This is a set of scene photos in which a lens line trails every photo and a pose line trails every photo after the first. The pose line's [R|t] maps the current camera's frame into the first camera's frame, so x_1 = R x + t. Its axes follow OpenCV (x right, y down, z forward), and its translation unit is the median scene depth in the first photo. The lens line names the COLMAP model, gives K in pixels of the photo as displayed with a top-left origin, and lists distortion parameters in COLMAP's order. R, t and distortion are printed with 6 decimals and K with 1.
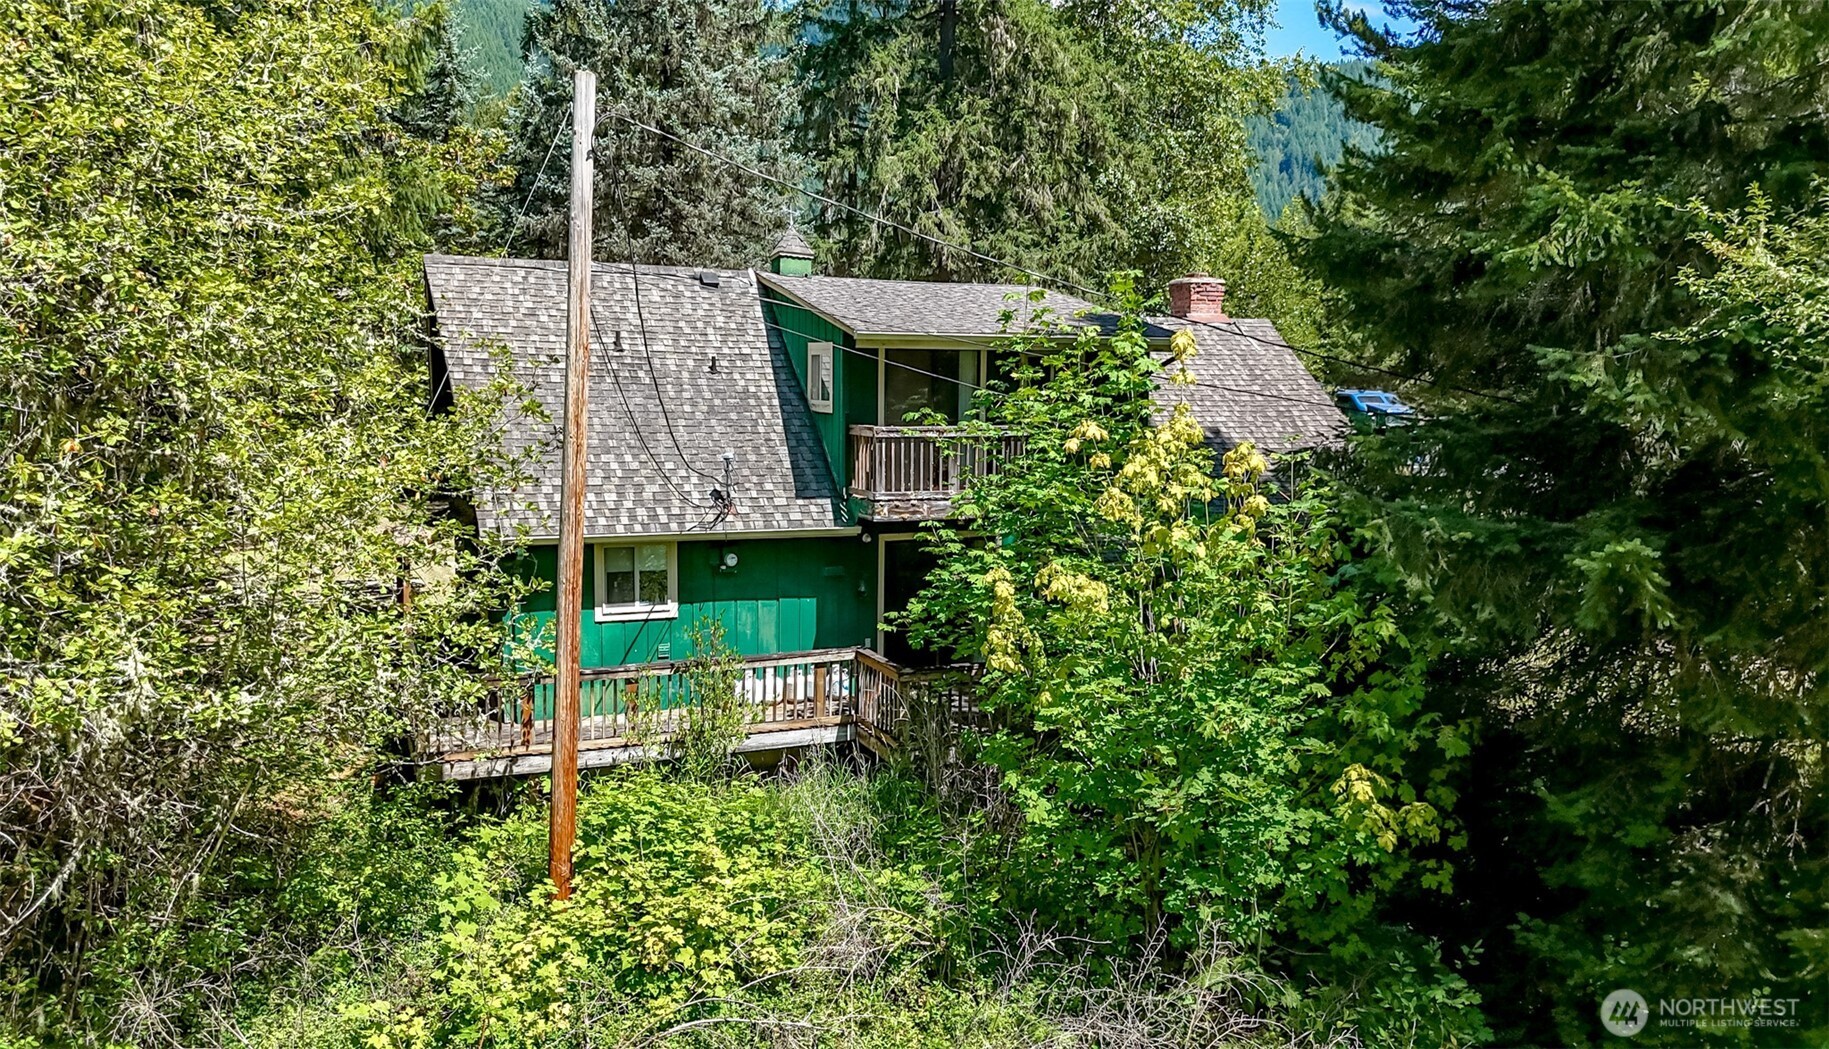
lens RADIAL K [[1260.2, 0, 914.5], [0, 1260.2, 524.5], [0, 0, 1]] dist [0.002005, 0.000711]
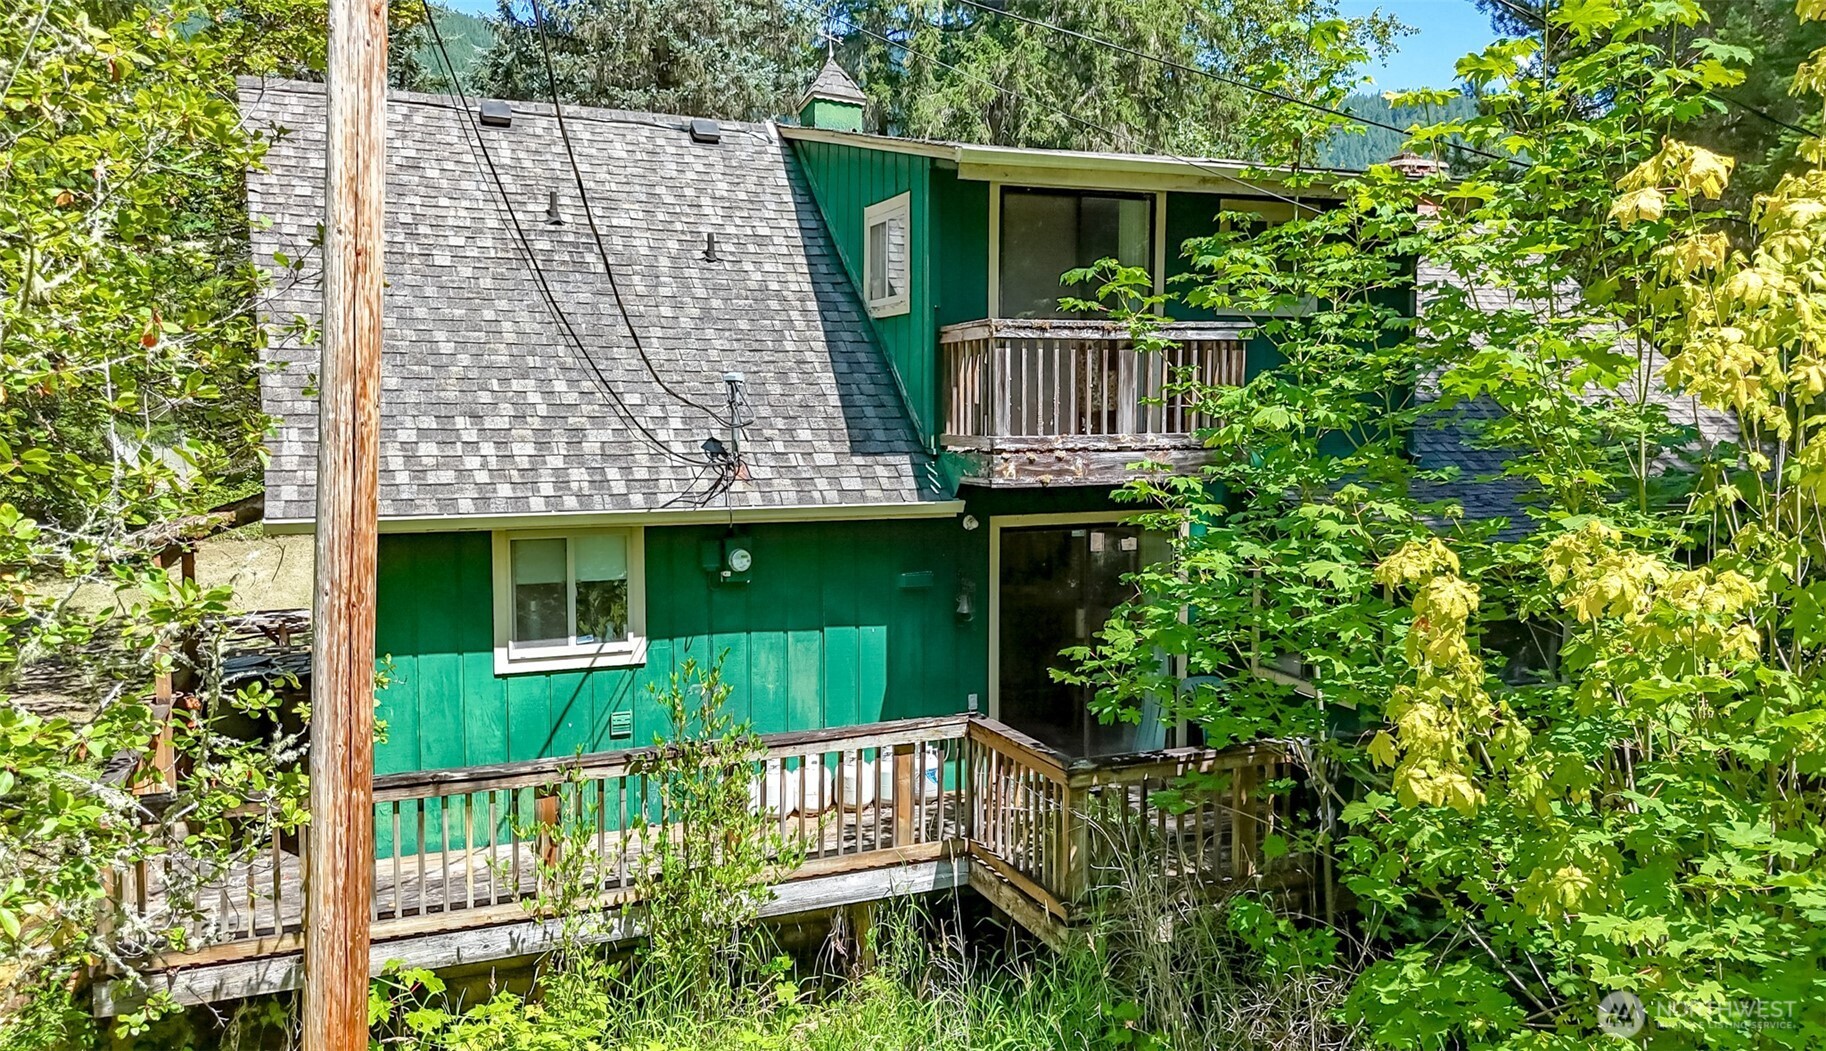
lens RADIAL K [[1244.9, 0, 912.0], [0, 1244.9, 490.6], [0, 0, 1]] dist [0.026340, -0.002067]
pose [[0.999808, -0.014384, -0.013336, -0.059185], [0.013692, 0.998627, -0.050569, 0.025812], [0.014045, 0.050377, 0.998632, 0.432050]]
